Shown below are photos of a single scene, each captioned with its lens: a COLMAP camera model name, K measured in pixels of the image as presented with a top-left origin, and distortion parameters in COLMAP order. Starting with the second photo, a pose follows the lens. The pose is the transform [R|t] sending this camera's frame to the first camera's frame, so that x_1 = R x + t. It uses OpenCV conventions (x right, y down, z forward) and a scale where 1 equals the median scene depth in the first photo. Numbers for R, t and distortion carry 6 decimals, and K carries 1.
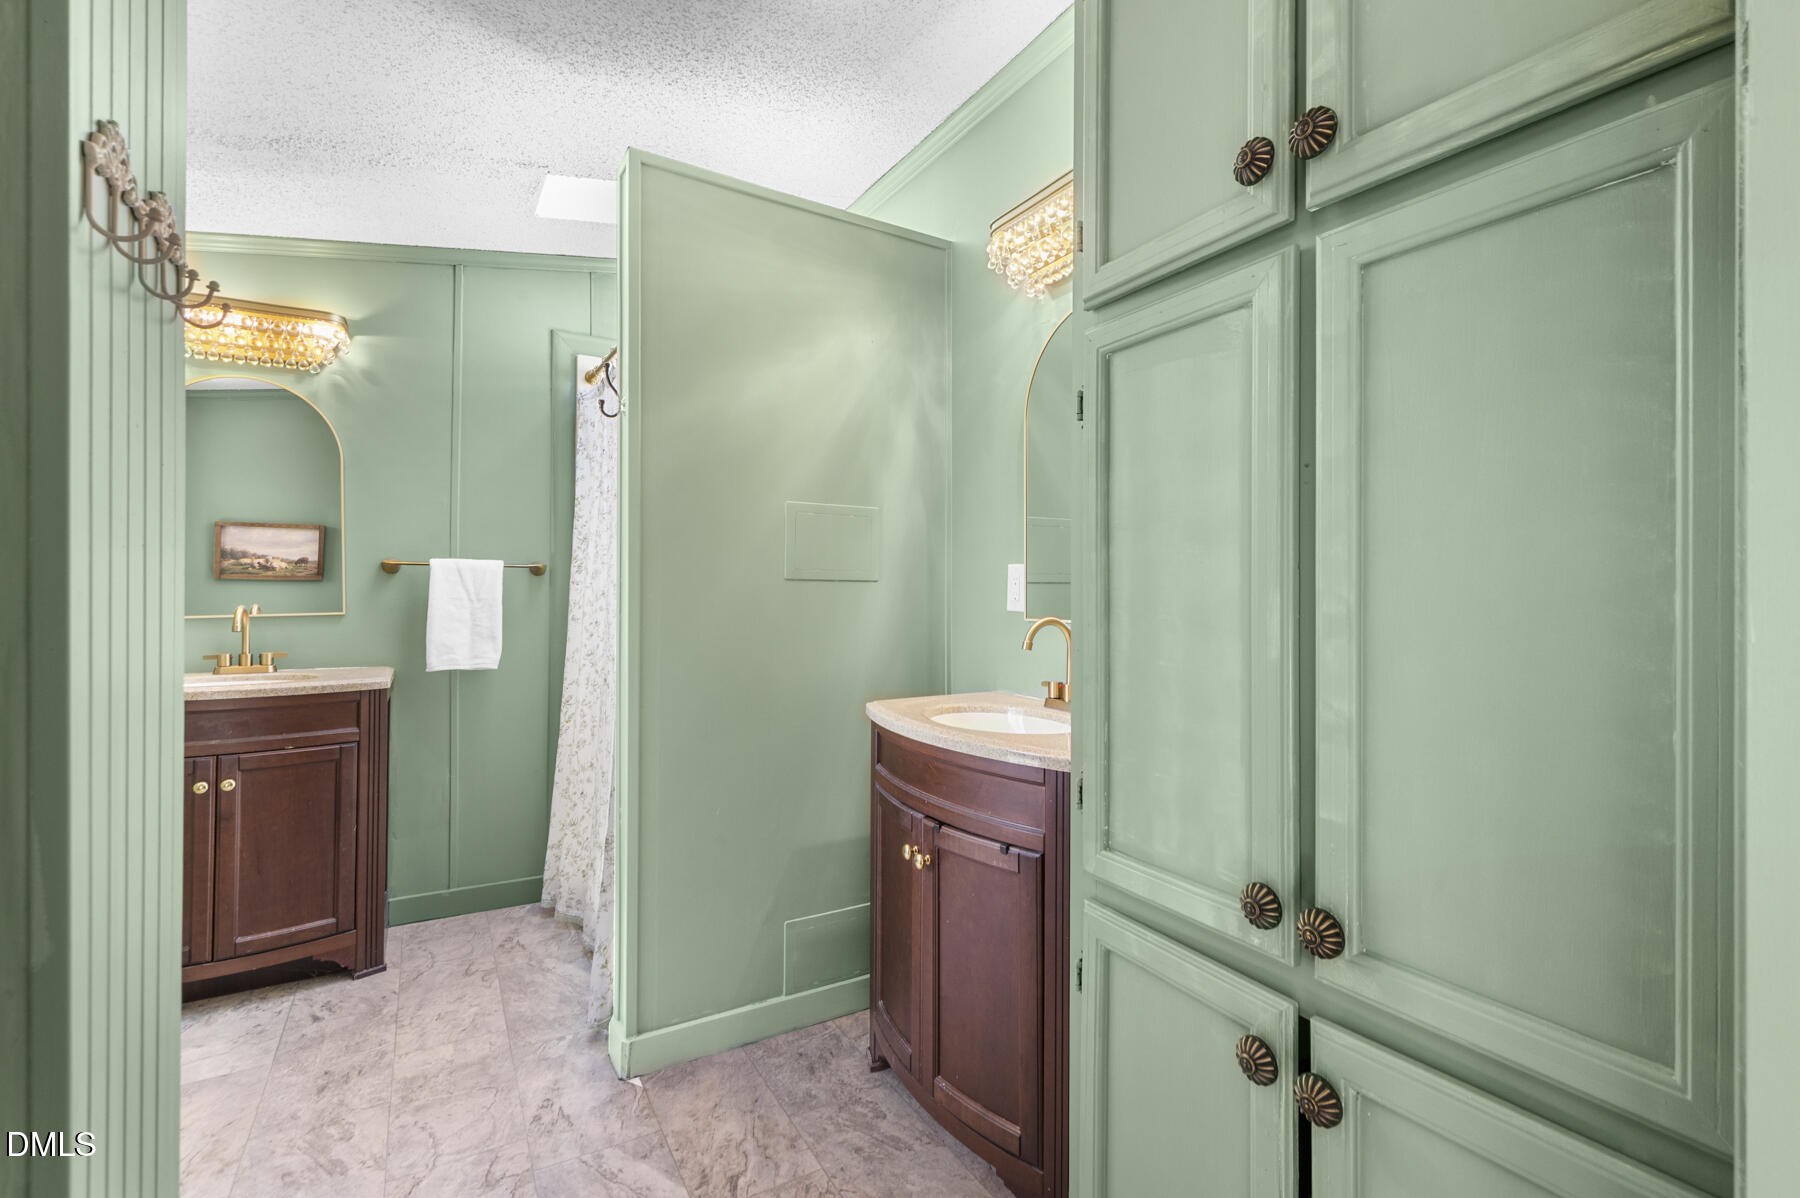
lens RADIAL K [[824.5, 0, 909.4], [0, 824.5, 590.1], [0, 0, 1]] dist [0.002881, 0.000303]
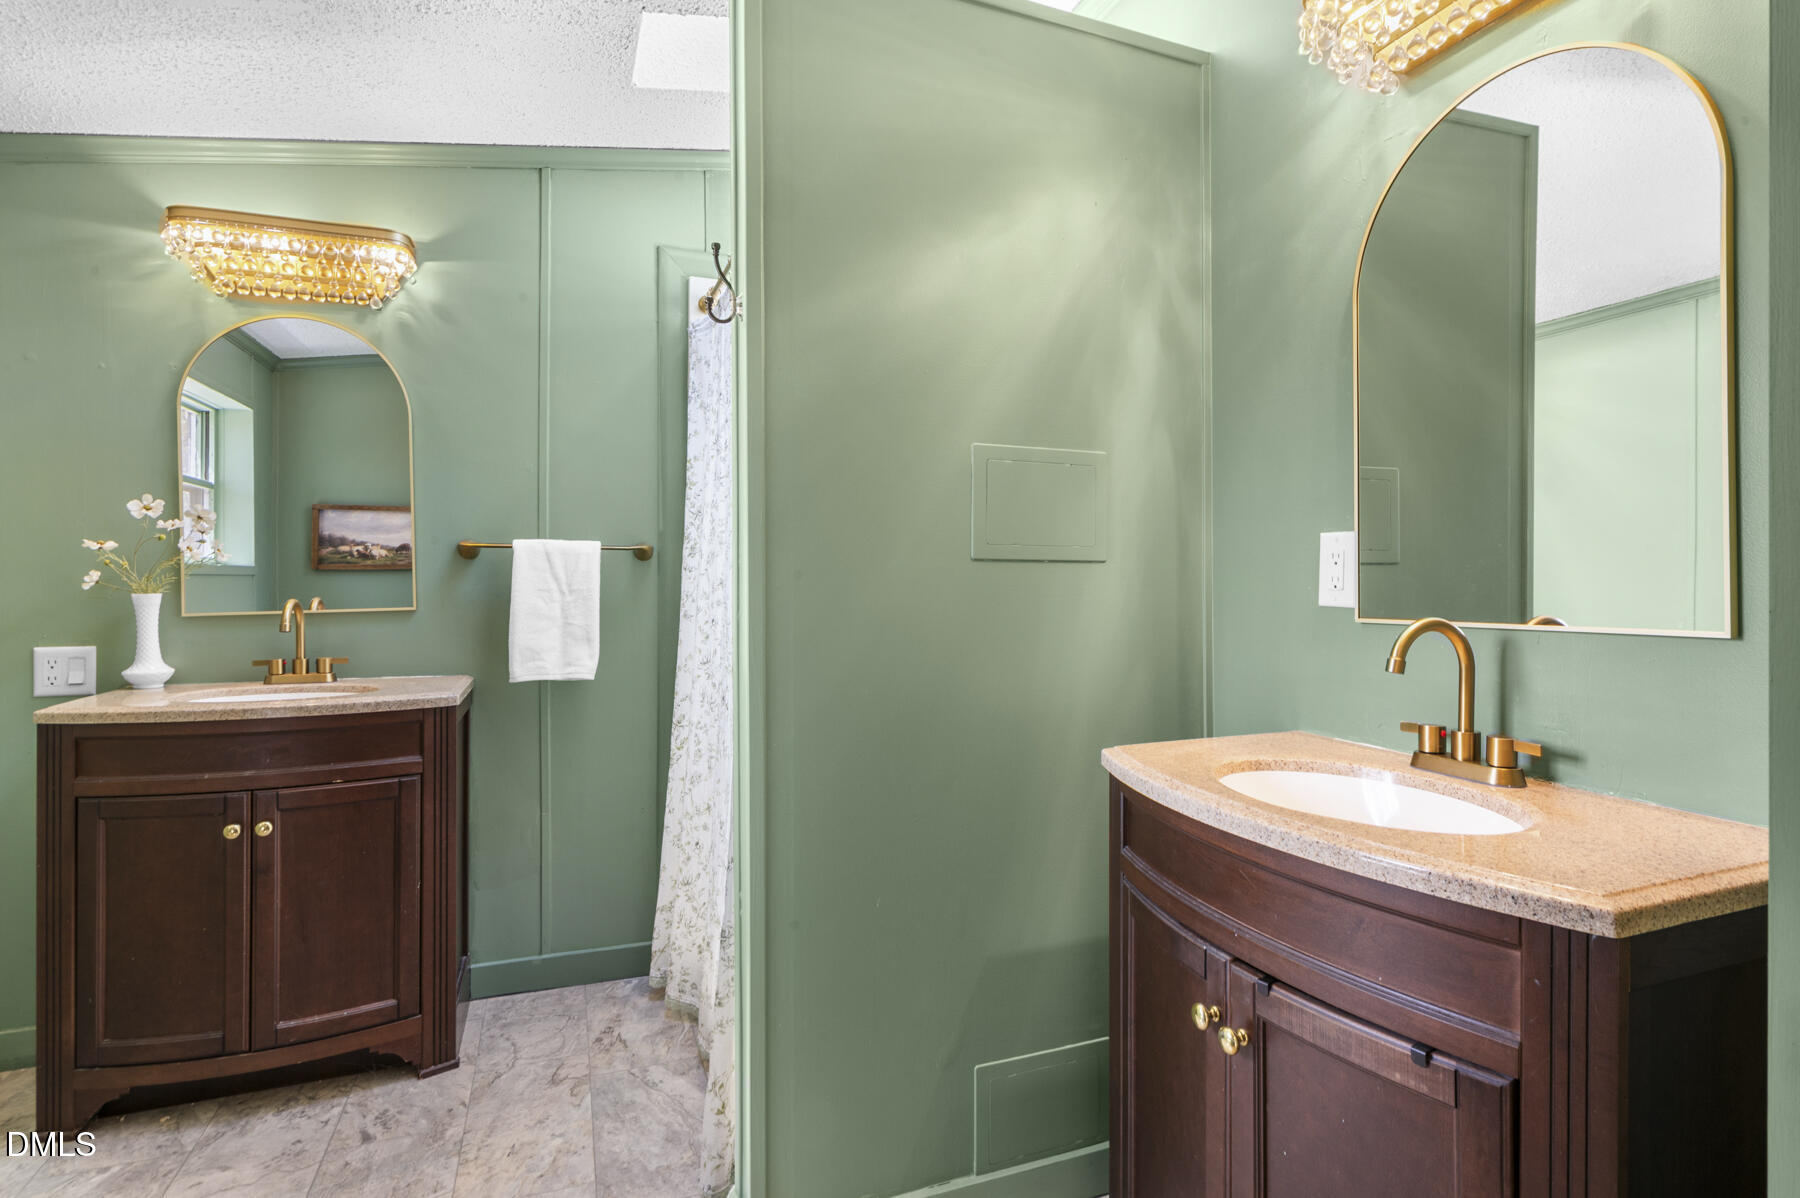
lens RADIAL K [[897.4, 0, 900.1], [0, 897.4, 592.9], [0, 0, 1]] dist [-0.001724, -0.000250]
pose [[0.984676, -0.002869, -0.174367, -0.072890], [0.005363, 0.999890, 0.013829, 0.003461], [0.174309, -0.014553, 0.984584, 0.240598]]
